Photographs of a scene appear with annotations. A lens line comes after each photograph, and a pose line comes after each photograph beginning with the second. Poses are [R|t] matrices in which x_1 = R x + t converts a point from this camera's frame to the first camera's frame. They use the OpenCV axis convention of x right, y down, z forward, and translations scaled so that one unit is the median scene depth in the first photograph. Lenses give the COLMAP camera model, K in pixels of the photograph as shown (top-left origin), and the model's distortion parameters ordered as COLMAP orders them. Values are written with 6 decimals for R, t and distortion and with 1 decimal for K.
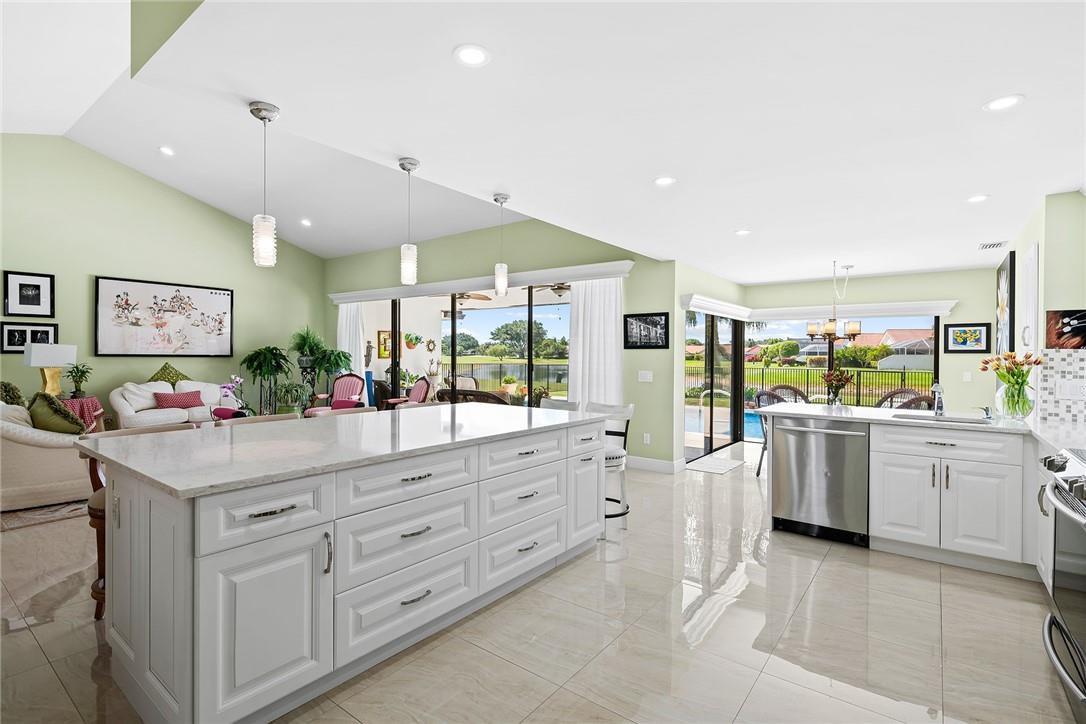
lens RADIAL K [[511.6, 0, 520.2], [0, 511.6, 359.7], [0, 0, 1]] dist [0.006315, -0.004580]
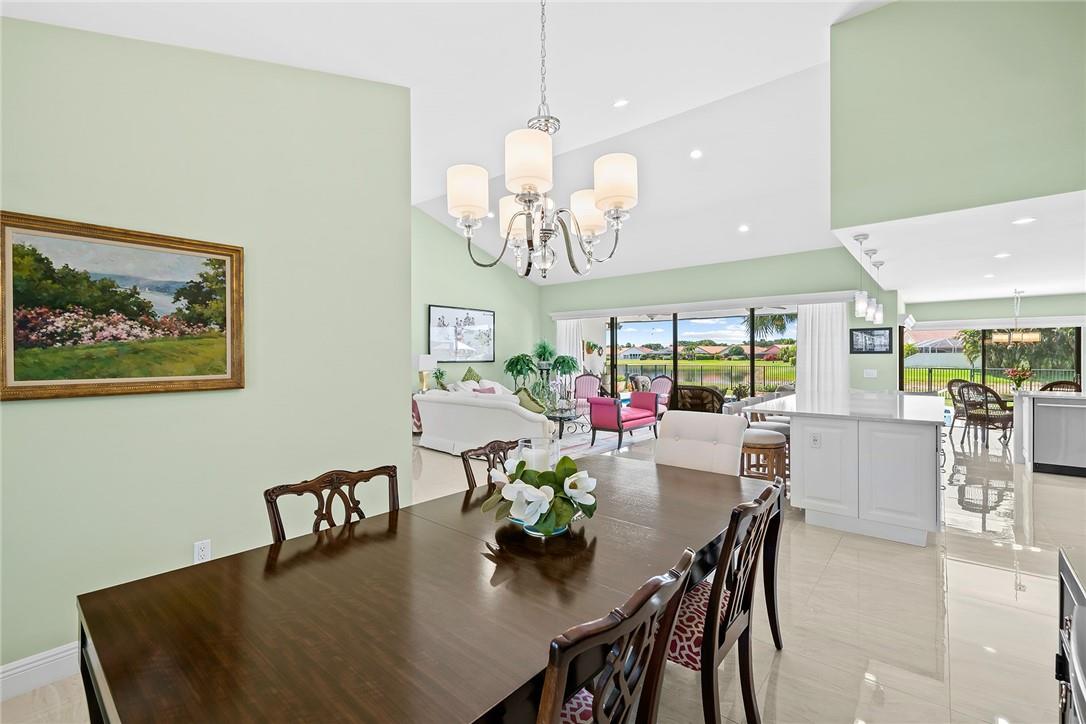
lens RADIAL K [[490.2, 0, 508.3], [0, 490.2, 361.5], [0, 0, 1]] dist [-0.000271, -0.000905]
pose [[0.998955, -0.009166, -0.044769, -0.664725], [0.009222, 0.999957, 0.001038, -0.010004], [0.044757, -0.001449, 0.998997, -0.371703]]
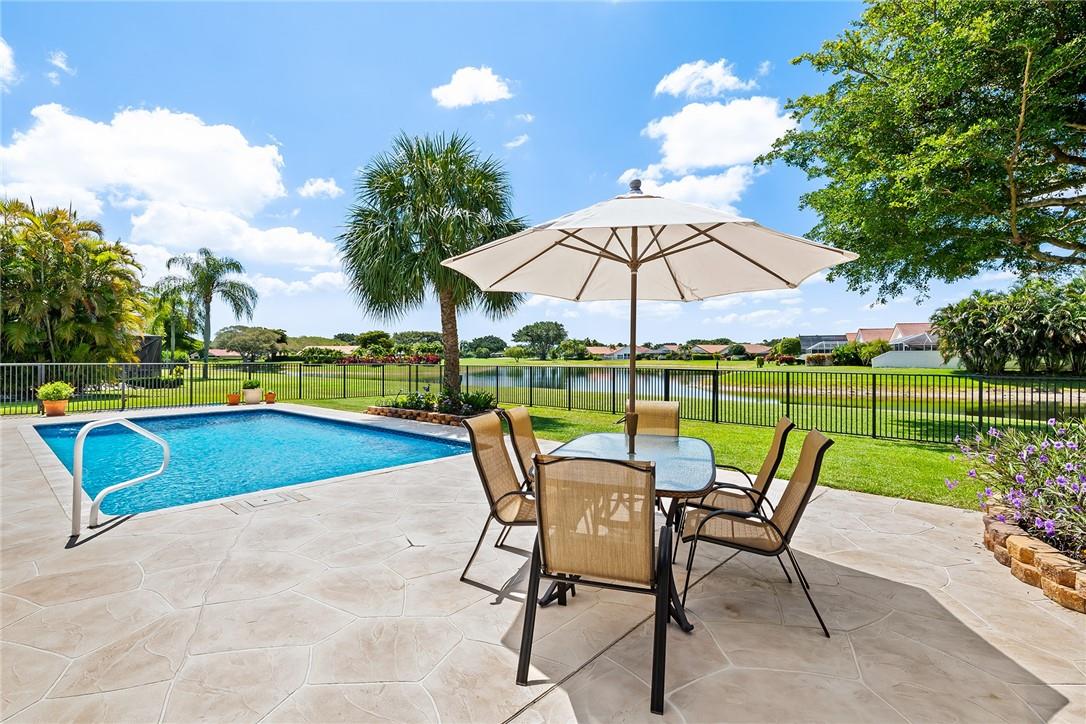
lens RADIAL K [[511.6, 0, 537.9], [0, 511.6, 357.7], [0, 0, 1]] dist [0.006315, -0.004580]
pose [[0.997931, -0.009097, -0.063644, 1.456860], [0.008602, 0.999931, -0.008046, 0.031927], [0.063712, 0.007482, 0.997940, 0.569877]]
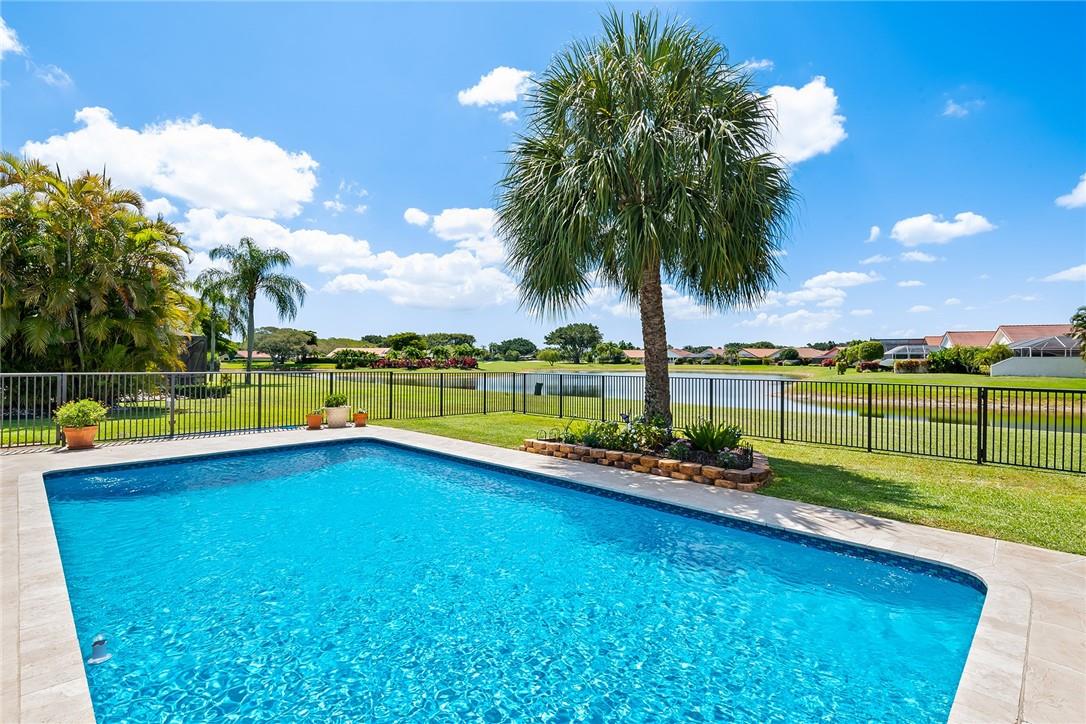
lens RADIAL K [[511.6, 0, 527.2], [0, 511.6, 356.8], [0, 0, 1]] dist [0.006315, -0.004580]
pose [[0.993014, -0.004219, -0.117918, 0.789139], [0.002427, 0.999879, -0.015336, -0.000616], [0.117969, 0.014942, 0.992905, 1.244624]]
